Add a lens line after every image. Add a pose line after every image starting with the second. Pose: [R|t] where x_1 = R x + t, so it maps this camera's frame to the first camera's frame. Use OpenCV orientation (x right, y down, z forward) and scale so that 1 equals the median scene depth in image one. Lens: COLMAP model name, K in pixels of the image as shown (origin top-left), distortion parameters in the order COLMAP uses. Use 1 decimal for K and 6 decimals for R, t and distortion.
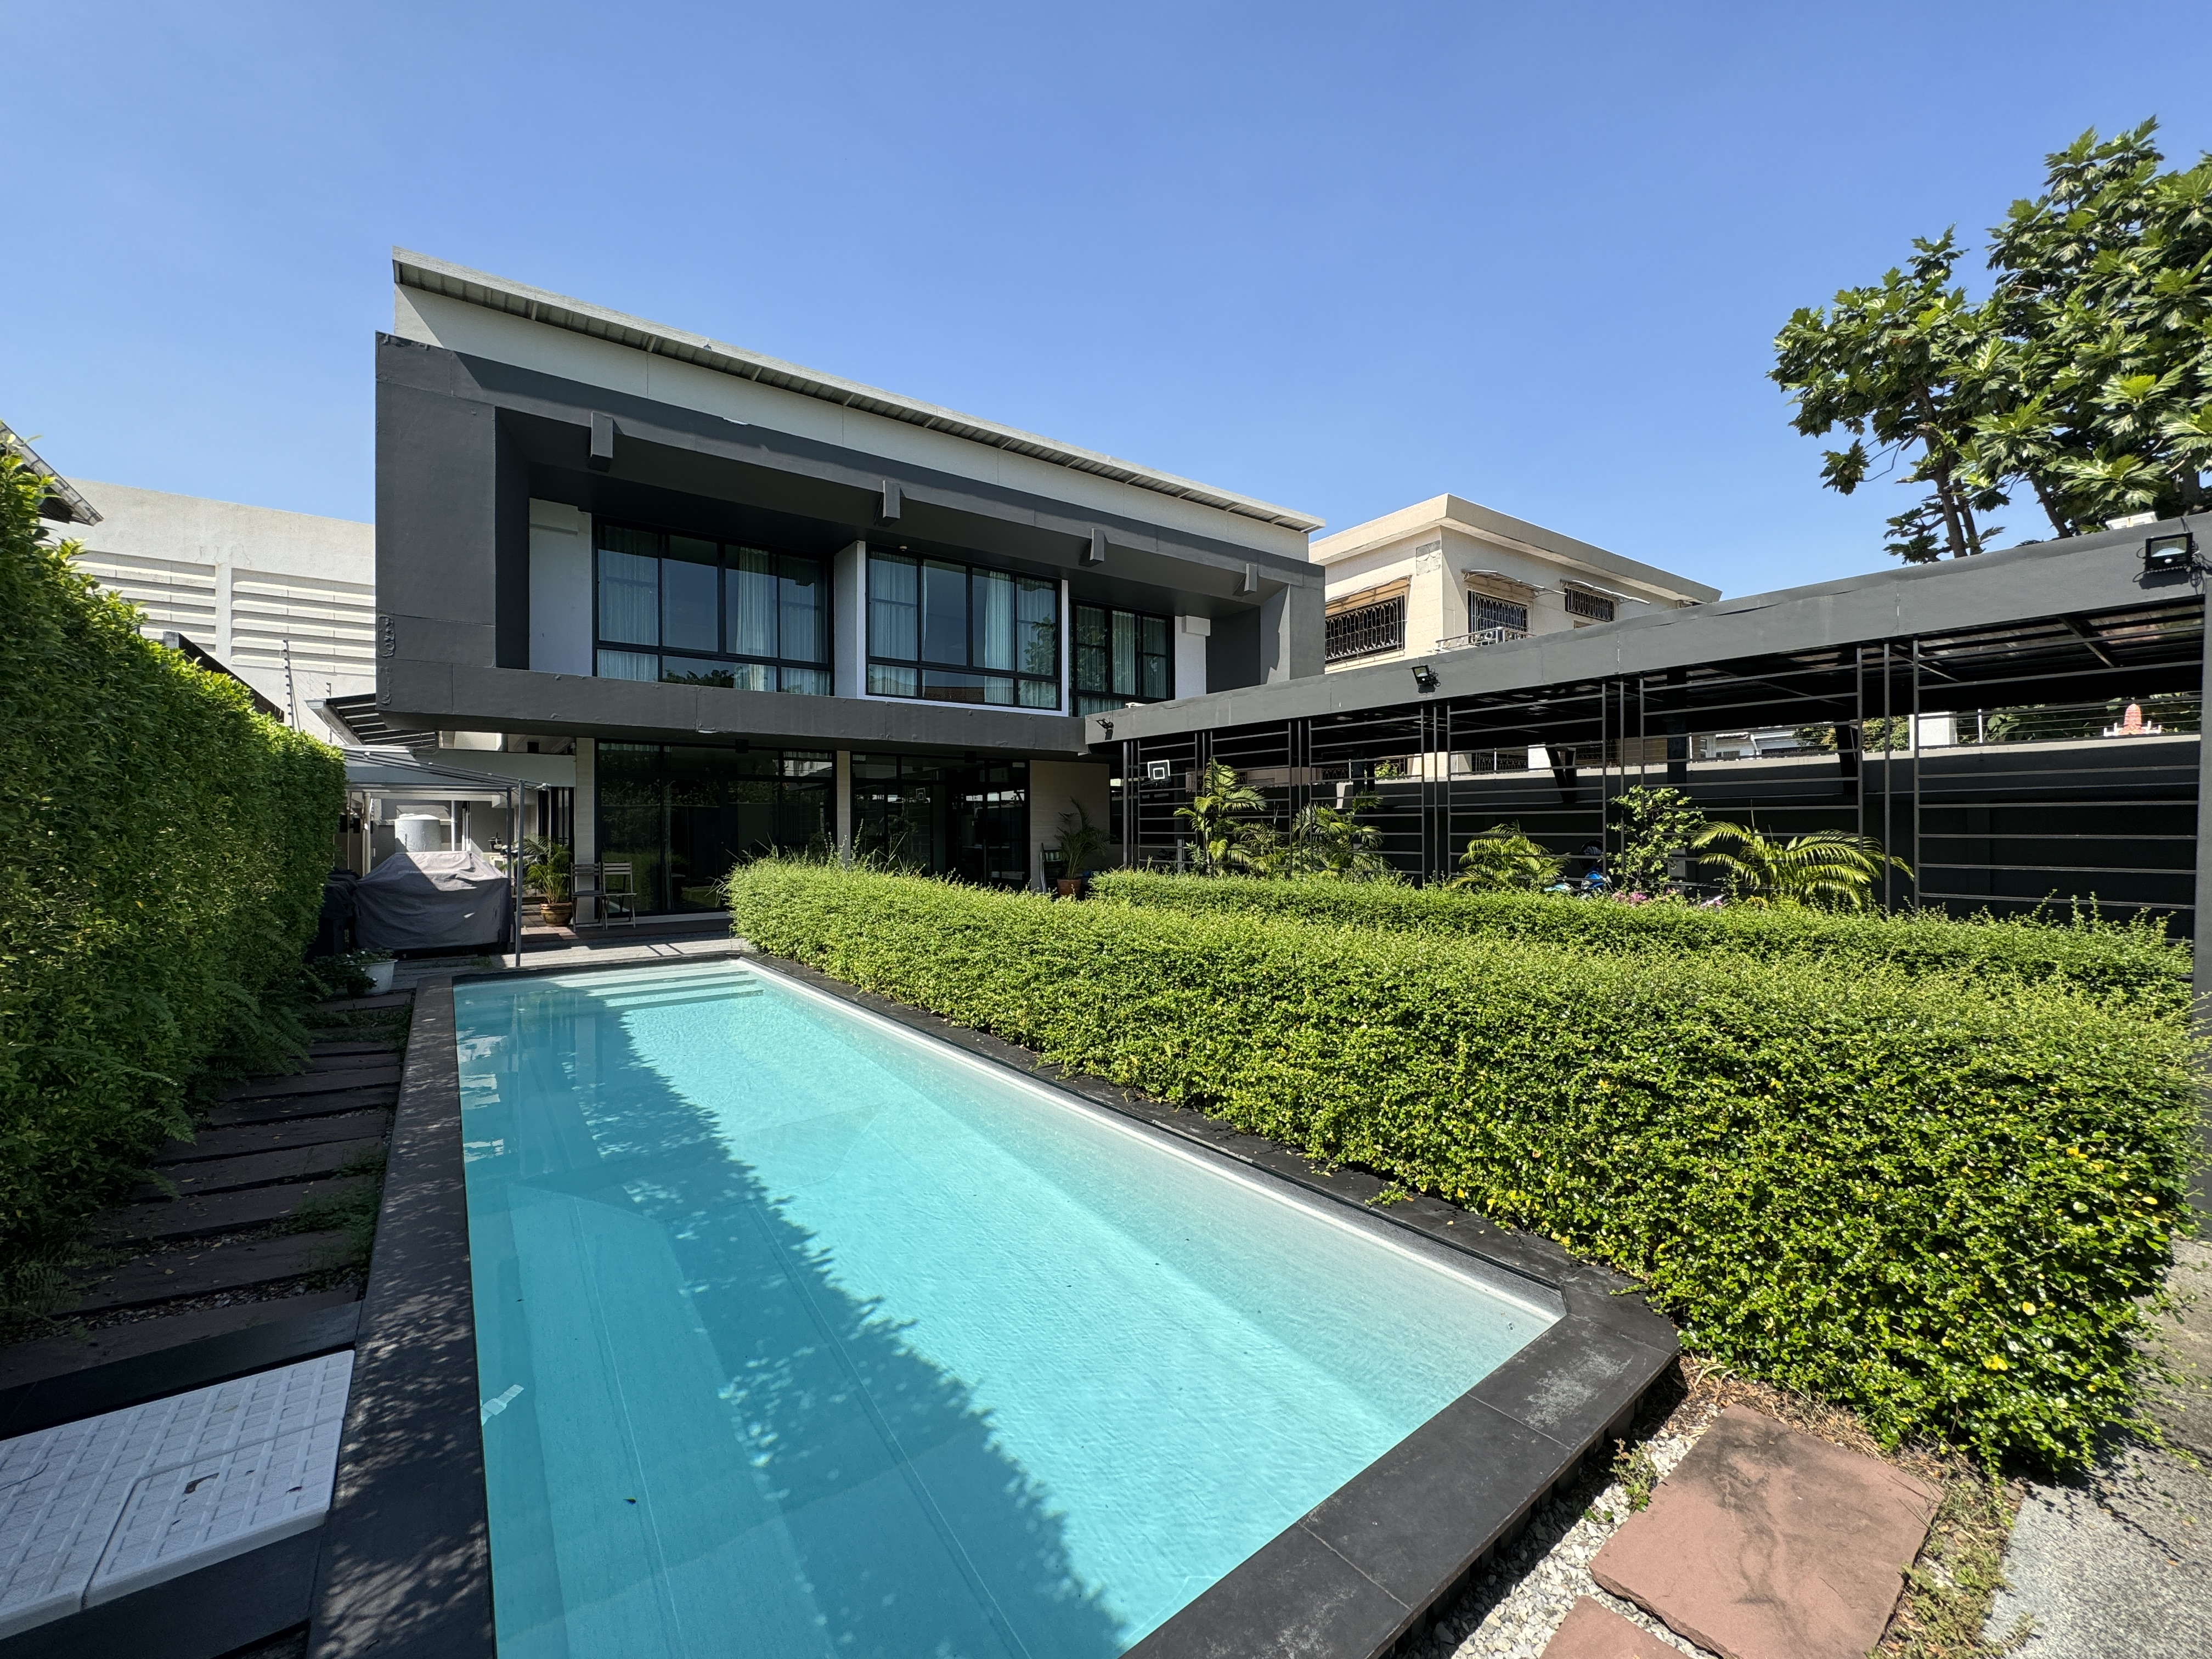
lens RADIAL K [[885.5, 0, 1109.0], [0, 885.5, 834.7], [0, 0, 1]] dist [0.000615, 0.000361]
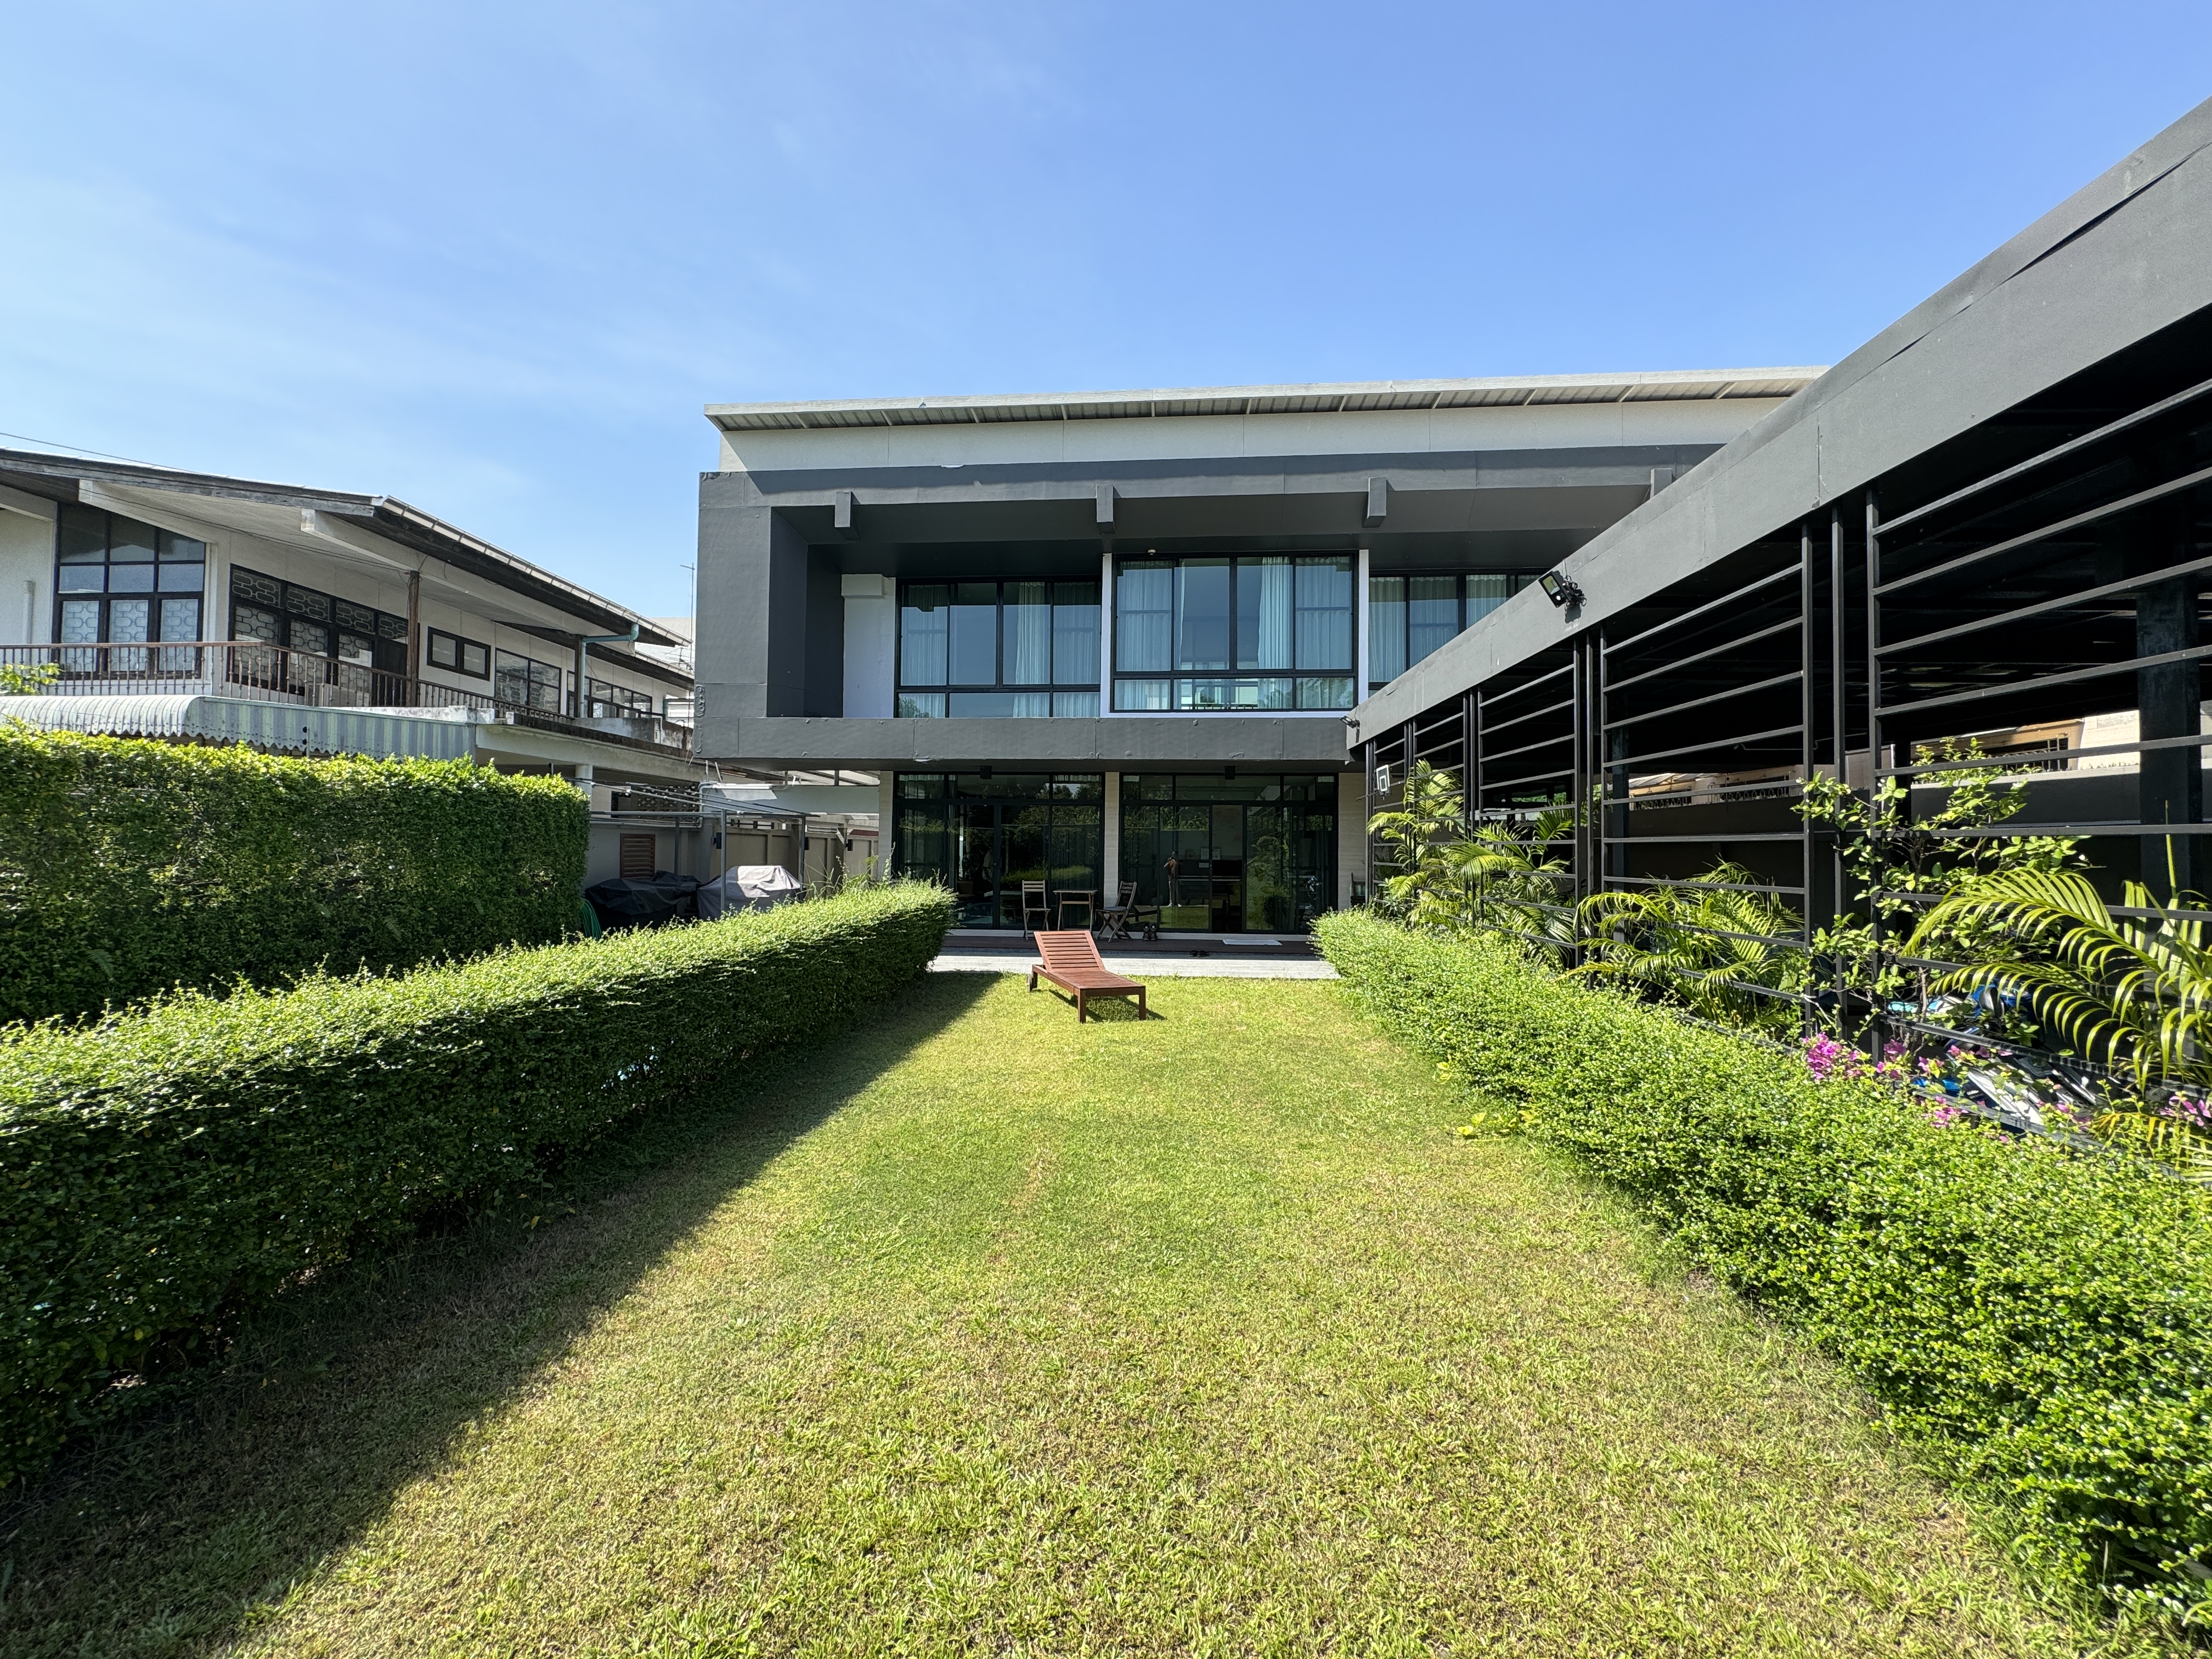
lens RADIAL K [[885.5, 0, 1109.0], [0, 885.5, 834.7], [0, 0, 1]] dist [0.000615, 0.000361]
pose [[0.764142, 0.000908, -0.645047, 0.348339], [-0.017181, 0.999673, -0.018945, -0.008207], [0.644819, 0.025559, 0.763908, 0.278530]]
